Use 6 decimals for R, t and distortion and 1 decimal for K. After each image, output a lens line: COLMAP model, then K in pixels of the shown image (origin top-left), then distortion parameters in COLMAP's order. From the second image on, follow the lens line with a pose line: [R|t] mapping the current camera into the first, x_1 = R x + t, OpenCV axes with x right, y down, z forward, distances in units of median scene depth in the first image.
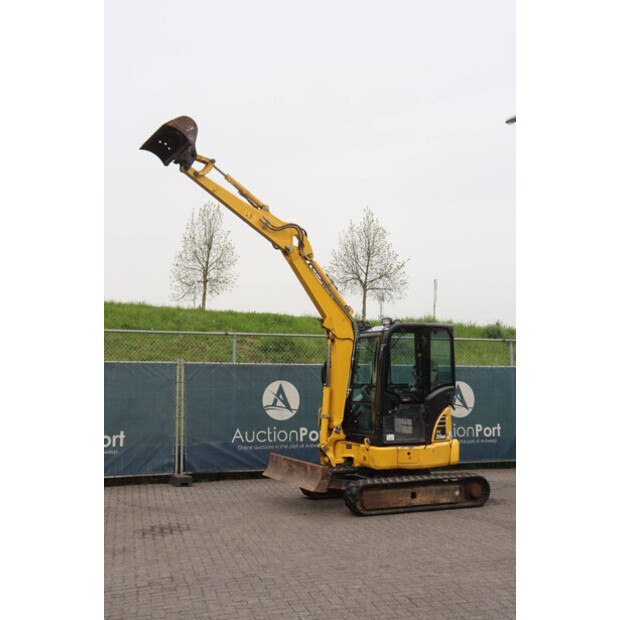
lens RADIAL K [[792.9, 0, 299.2], [0, 792.9, 307.9], [0, 0, 1]] dist [0.015920, 0.020583]
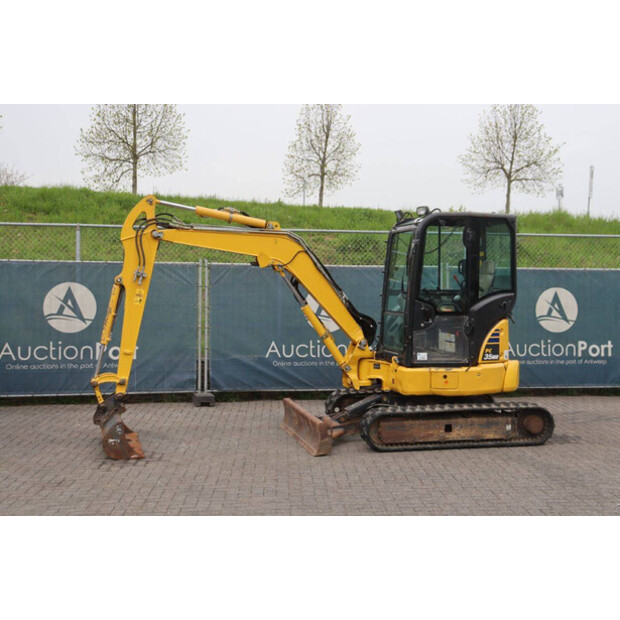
lens RADIAL K [[865.2, 0, 310.0], [0, 865.2, 310.0], [0, 0, 1]] dist [0.062168, 0.034181]
pose [[0.983905, 0.011303, -0.178336, 0.134037], [0.009763, 0.993107, 0.116808, 0.011686], [0.178427, -0.116669, 0.977012, 0.112078]]
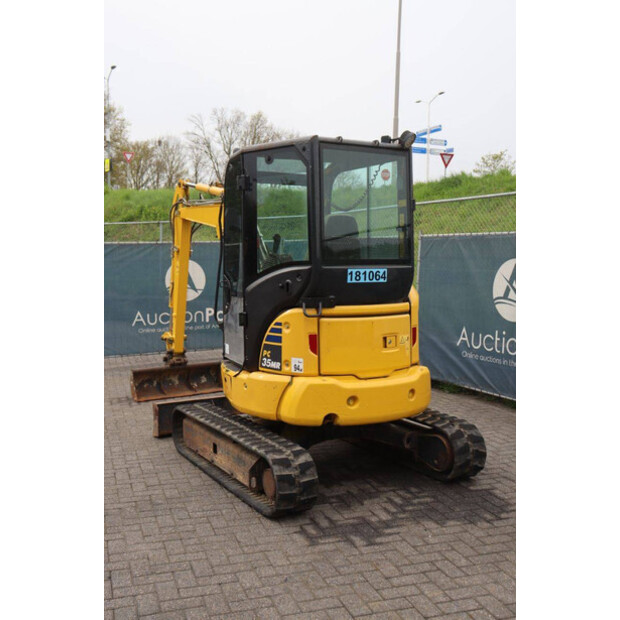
lens RADIAL K [[681.3, 0, 300.2], [0, 681.3, 310.7], [0, 0, 1]] dist [-0.012672, -0.003868]
pose [[0.092946, 0.072165, -0.993052, 0.537294], [0.085835, 0.993076, 0.080201, 0.081851], [0.991964, -0.092693, 0.086108, 0.854791]]
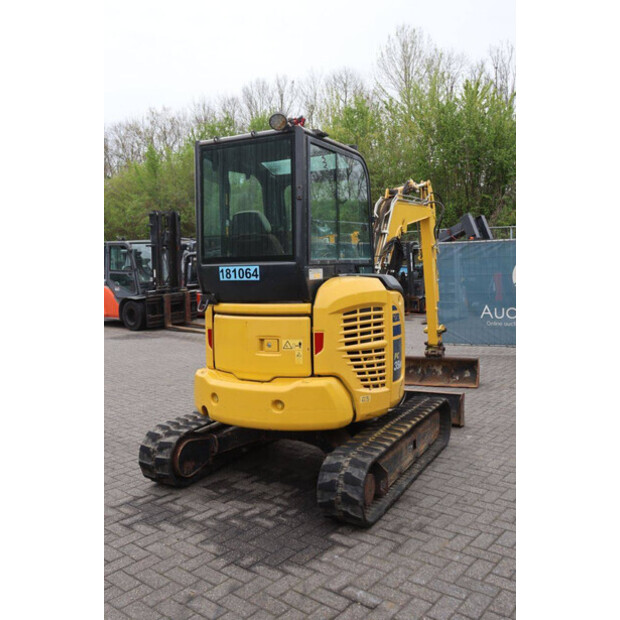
lens RADIAL K [[575.7, 0, 310.0], [0, 575.7, 310.0], [0, 0, 1]] dist [-0.096280, 0.007132]
pose [[-0.782876, 0.064864, -0.618787, 0.327933], [0.073636, 0.997220, 0.011370, 0.114637], [0.617804, -0.036664, -0.785477, 1.187897]]
